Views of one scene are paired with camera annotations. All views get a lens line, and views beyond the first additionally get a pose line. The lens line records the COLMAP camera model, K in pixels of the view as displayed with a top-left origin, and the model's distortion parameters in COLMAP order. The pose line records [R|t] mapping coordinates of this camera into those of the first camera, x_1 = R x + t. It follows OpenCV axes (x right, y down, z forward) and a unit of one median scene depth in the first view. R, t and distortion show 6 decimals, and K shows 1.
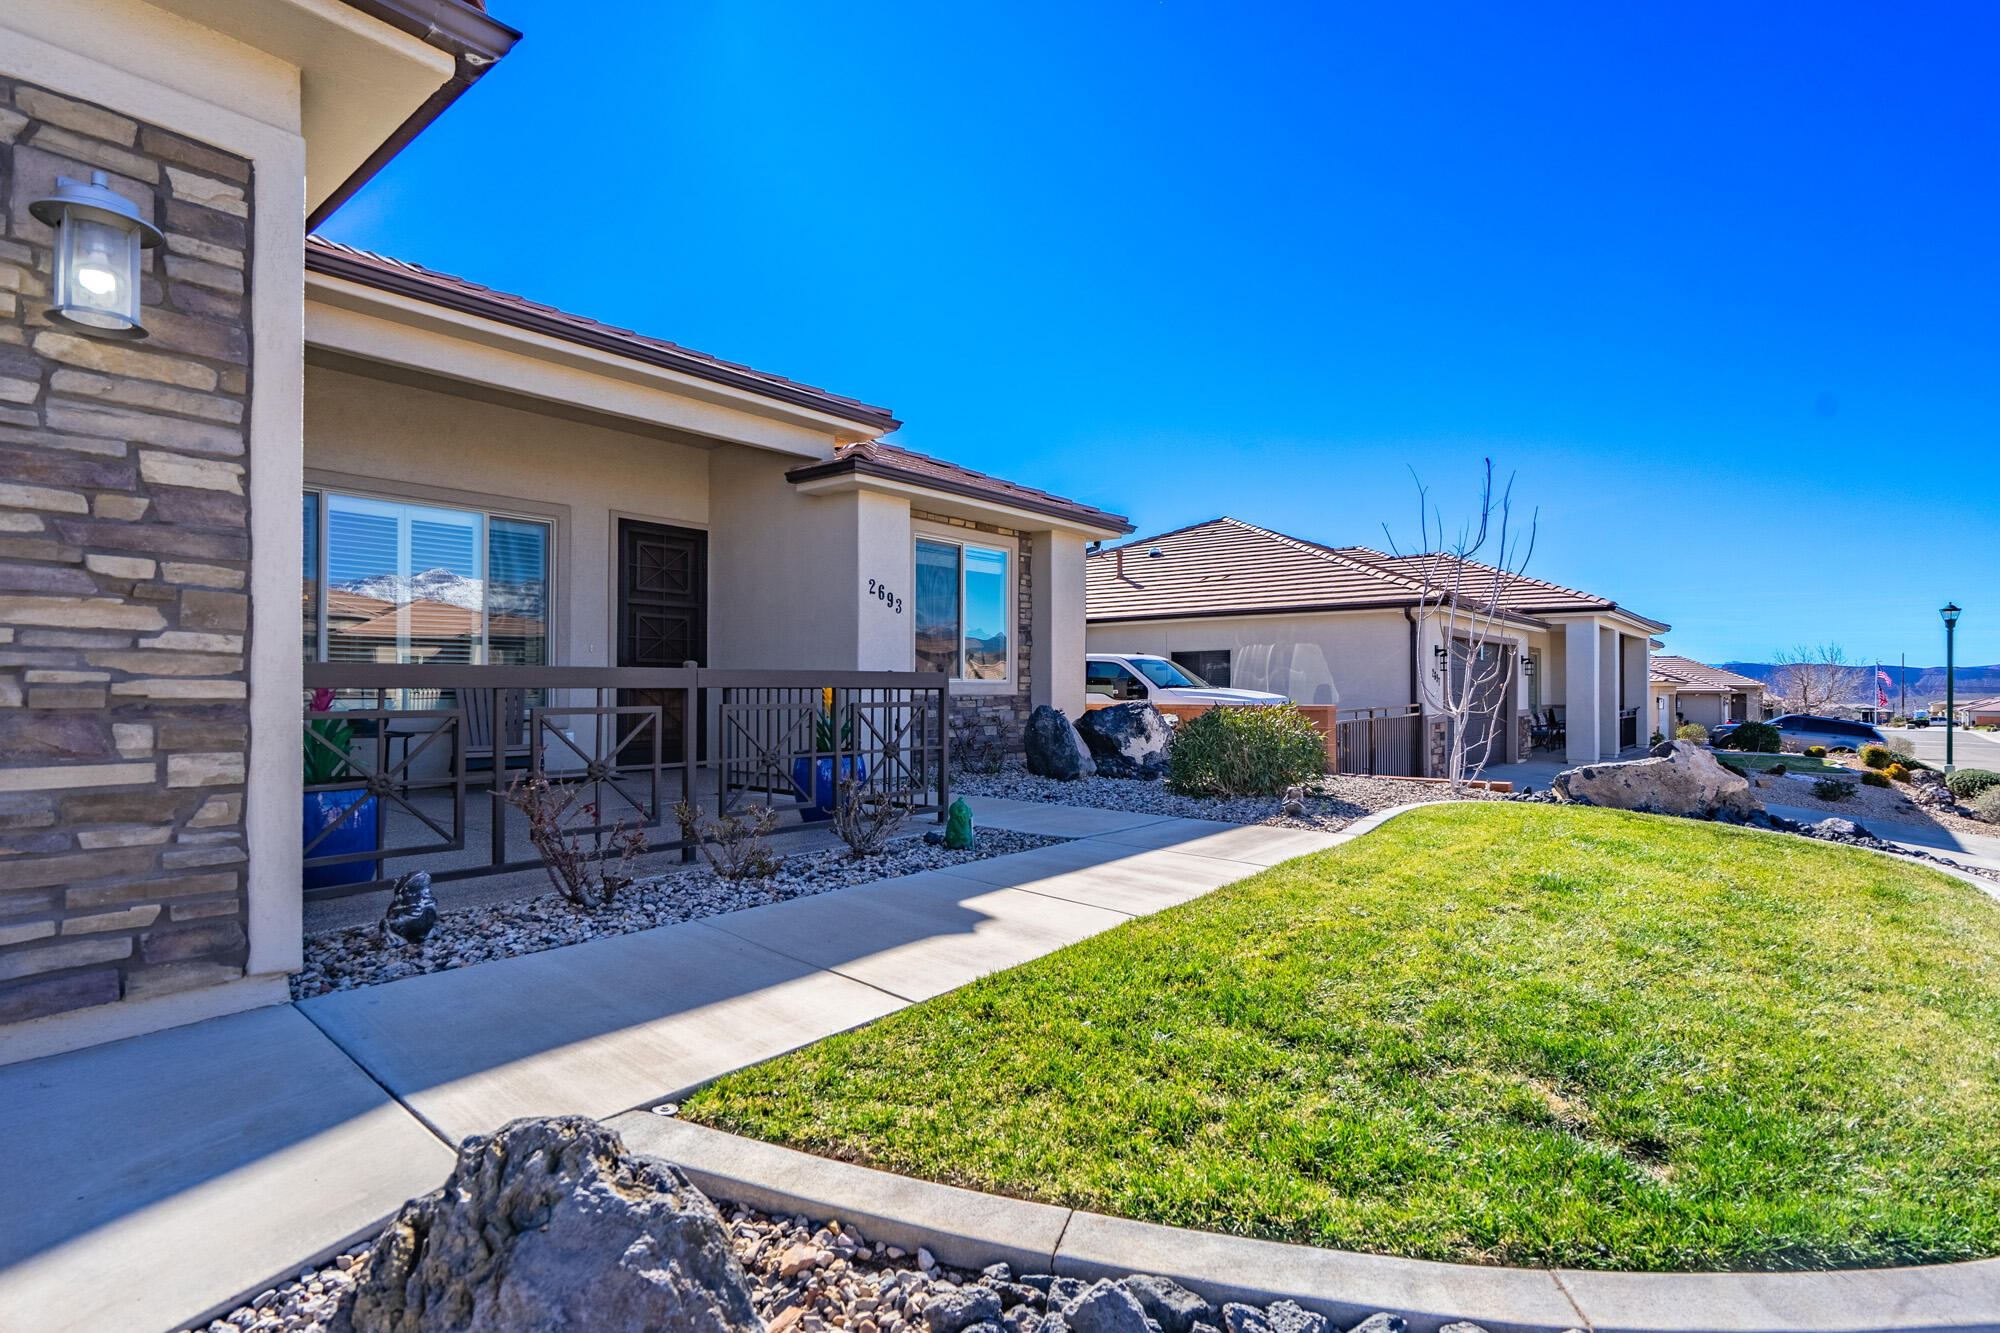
lens RADIAL K [[983.3, 0, 1008.1], [0, 983.3, 676.1], [0, 0, 1]] dist [0.016741, 0.000886]
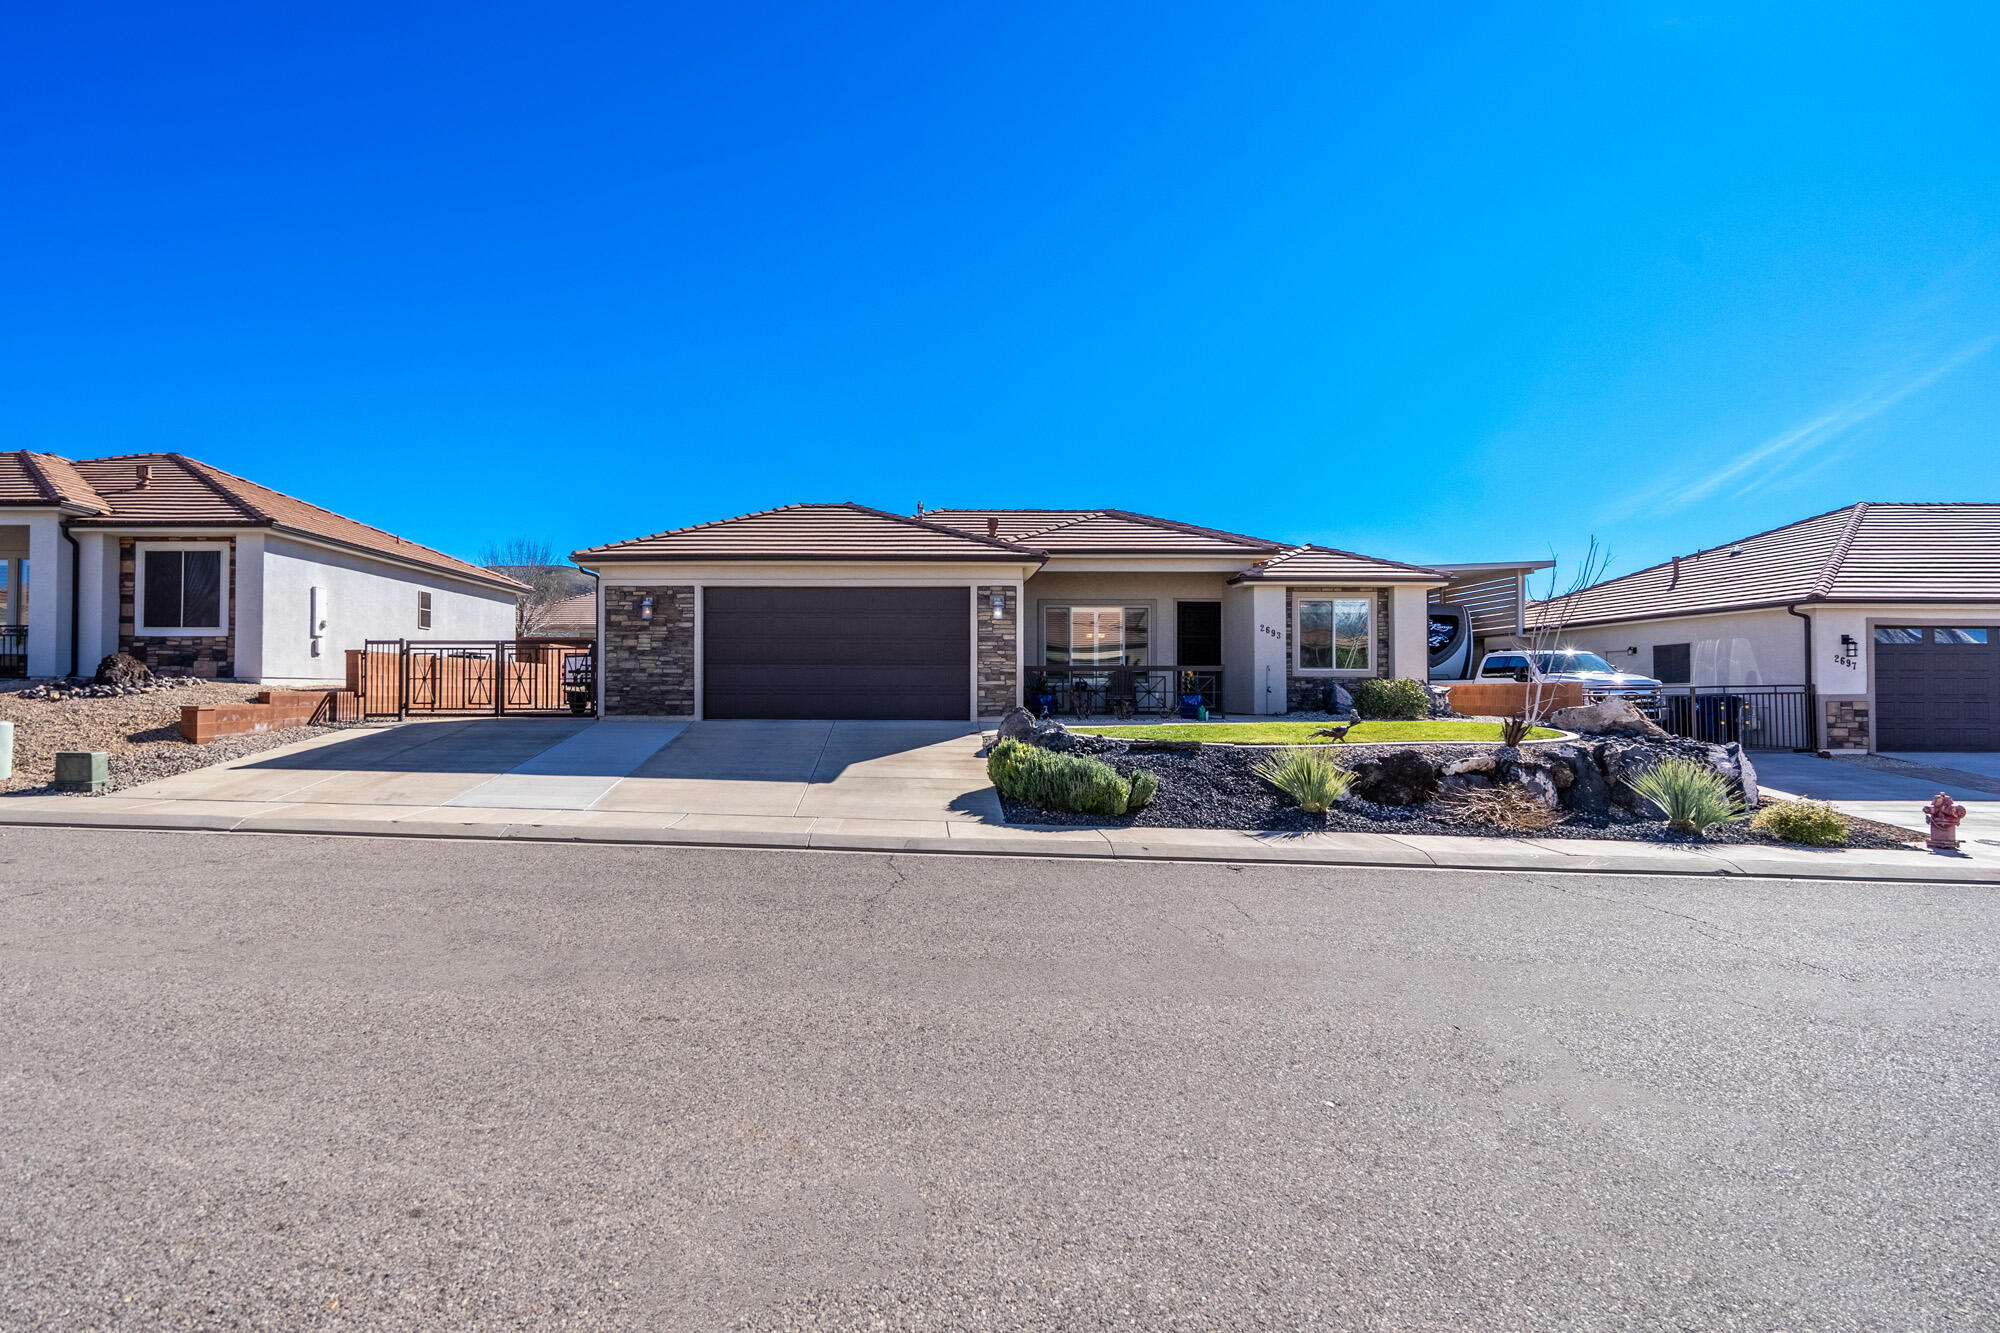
lens RADIAL K [[1063.5, 0, 898.6], [0, 1063.5, 669.2], [0, 0, 1]] dist [0.002507, 0.004041]
pose [[0.621665, -0.010152, -0.783218, 1.684905], [0.007440, 0.999947, -0.007055, 0.019540], [0.783248, -0.001441, 0.621708, -1.568879]]
